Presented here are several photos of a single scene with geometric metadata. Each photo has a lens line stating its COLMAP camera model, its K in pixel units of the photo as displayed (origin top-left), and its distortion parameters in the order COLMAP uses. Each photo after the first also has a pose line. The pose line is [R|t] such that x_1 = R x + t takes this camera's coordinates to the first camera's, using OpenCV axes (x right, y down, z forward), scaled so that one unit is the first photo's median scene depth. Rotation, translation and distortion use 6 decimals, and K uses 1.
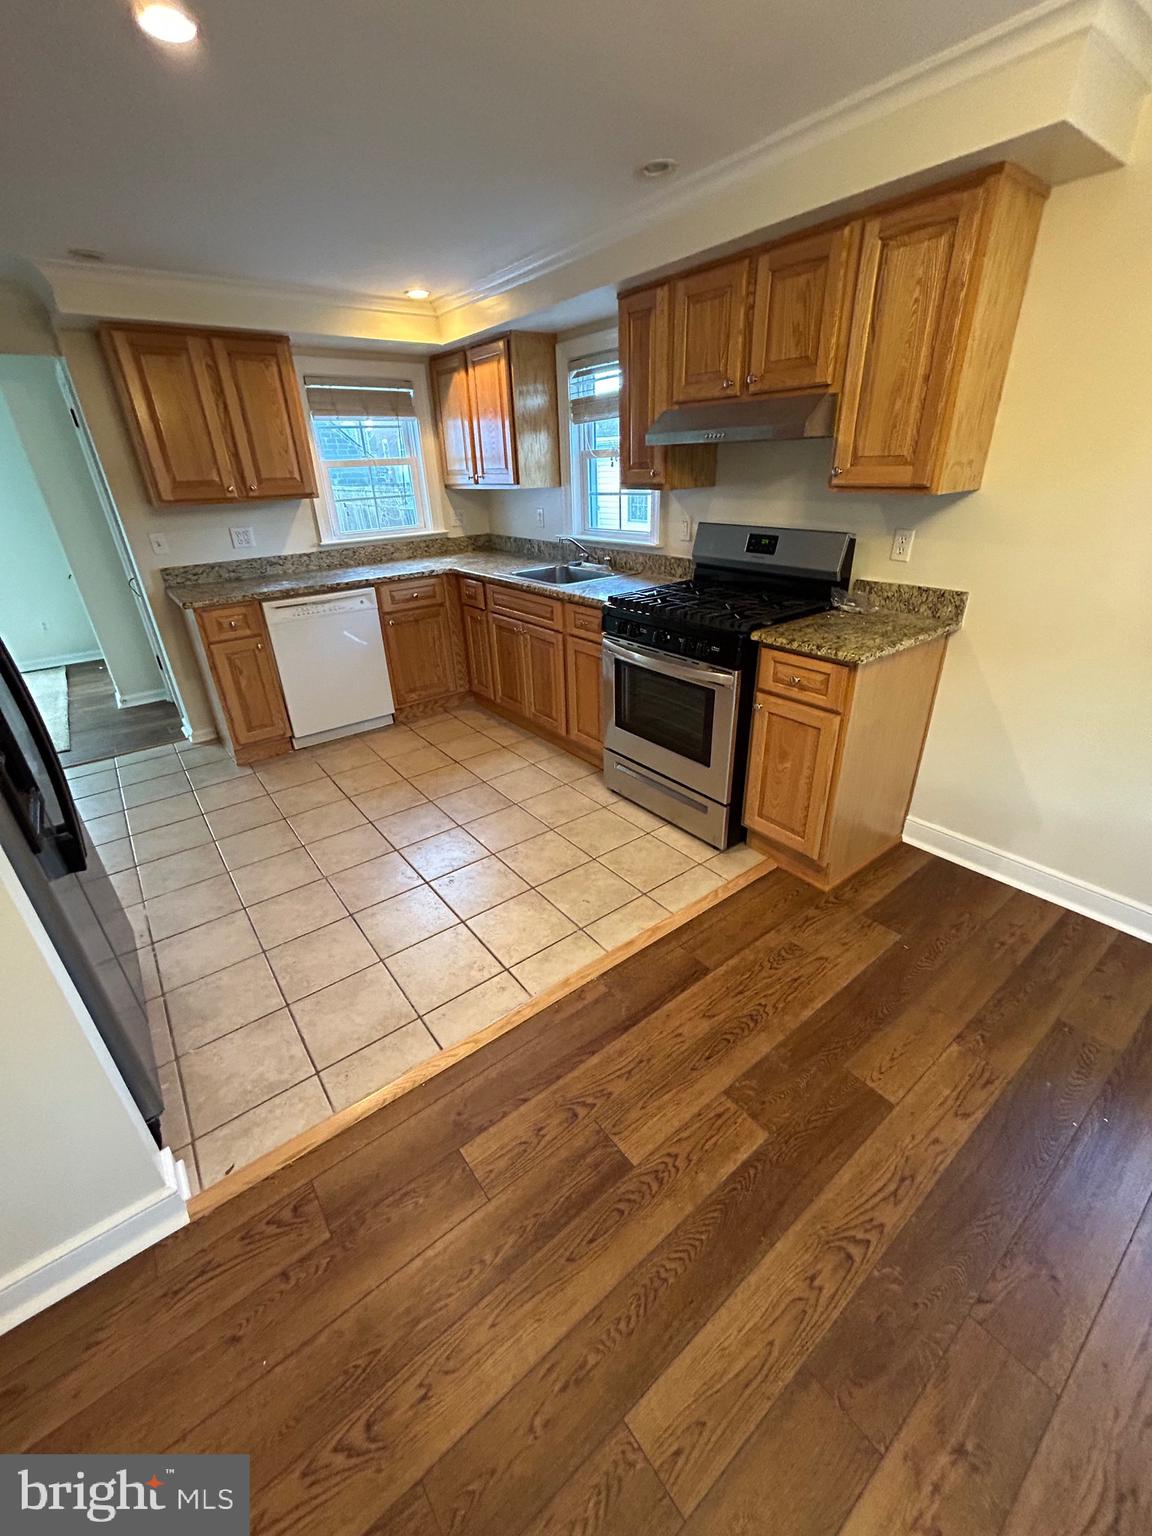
lens RADIAL K [[618.1, 0, 576.3], [0, 618.1, 768.1], [0, 0, 1]] dist [0.003912, 0.000008]
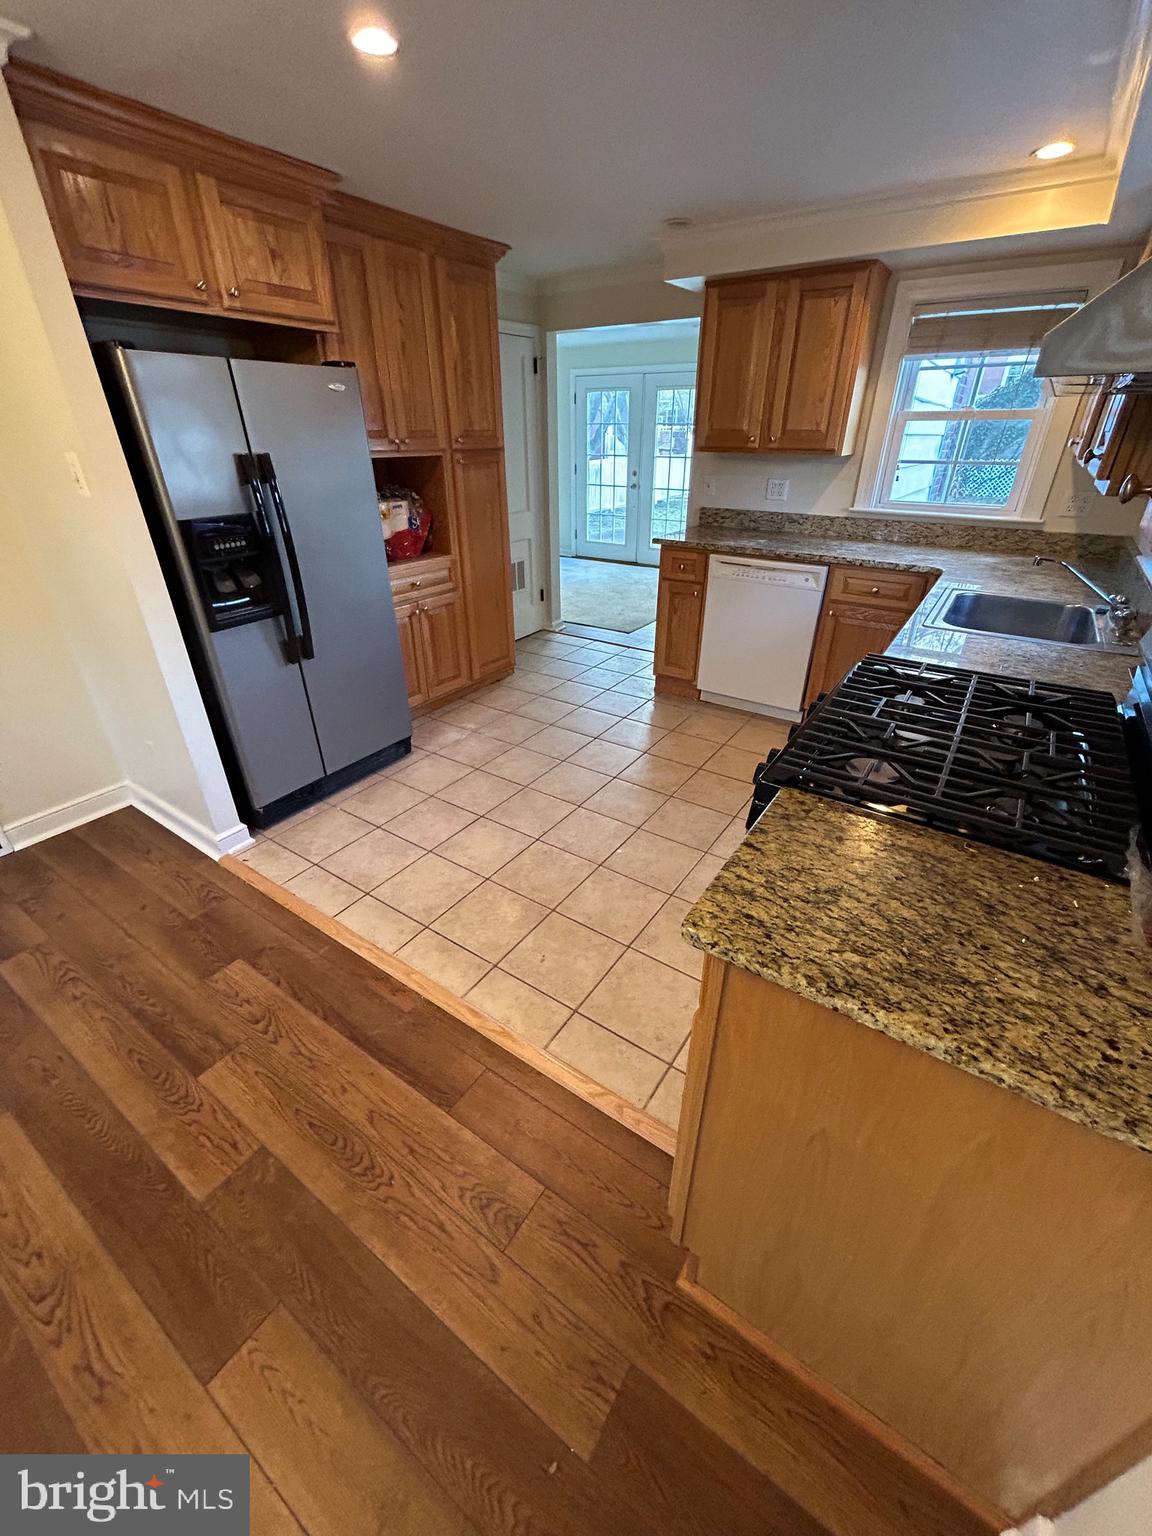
lens RADIAL K [[618.1, 0, 577.3], [0, 618.1, 767.3], [0, 0, 1]] dist [0.003912, 0.000008]
pose [[0.318782, 0.491239, -0.810593, 0.703516], [-0.430901, 0.836836, 0.337682, -0.369777], [0.844217, 0.241639, 0.478444, 0.683172]]
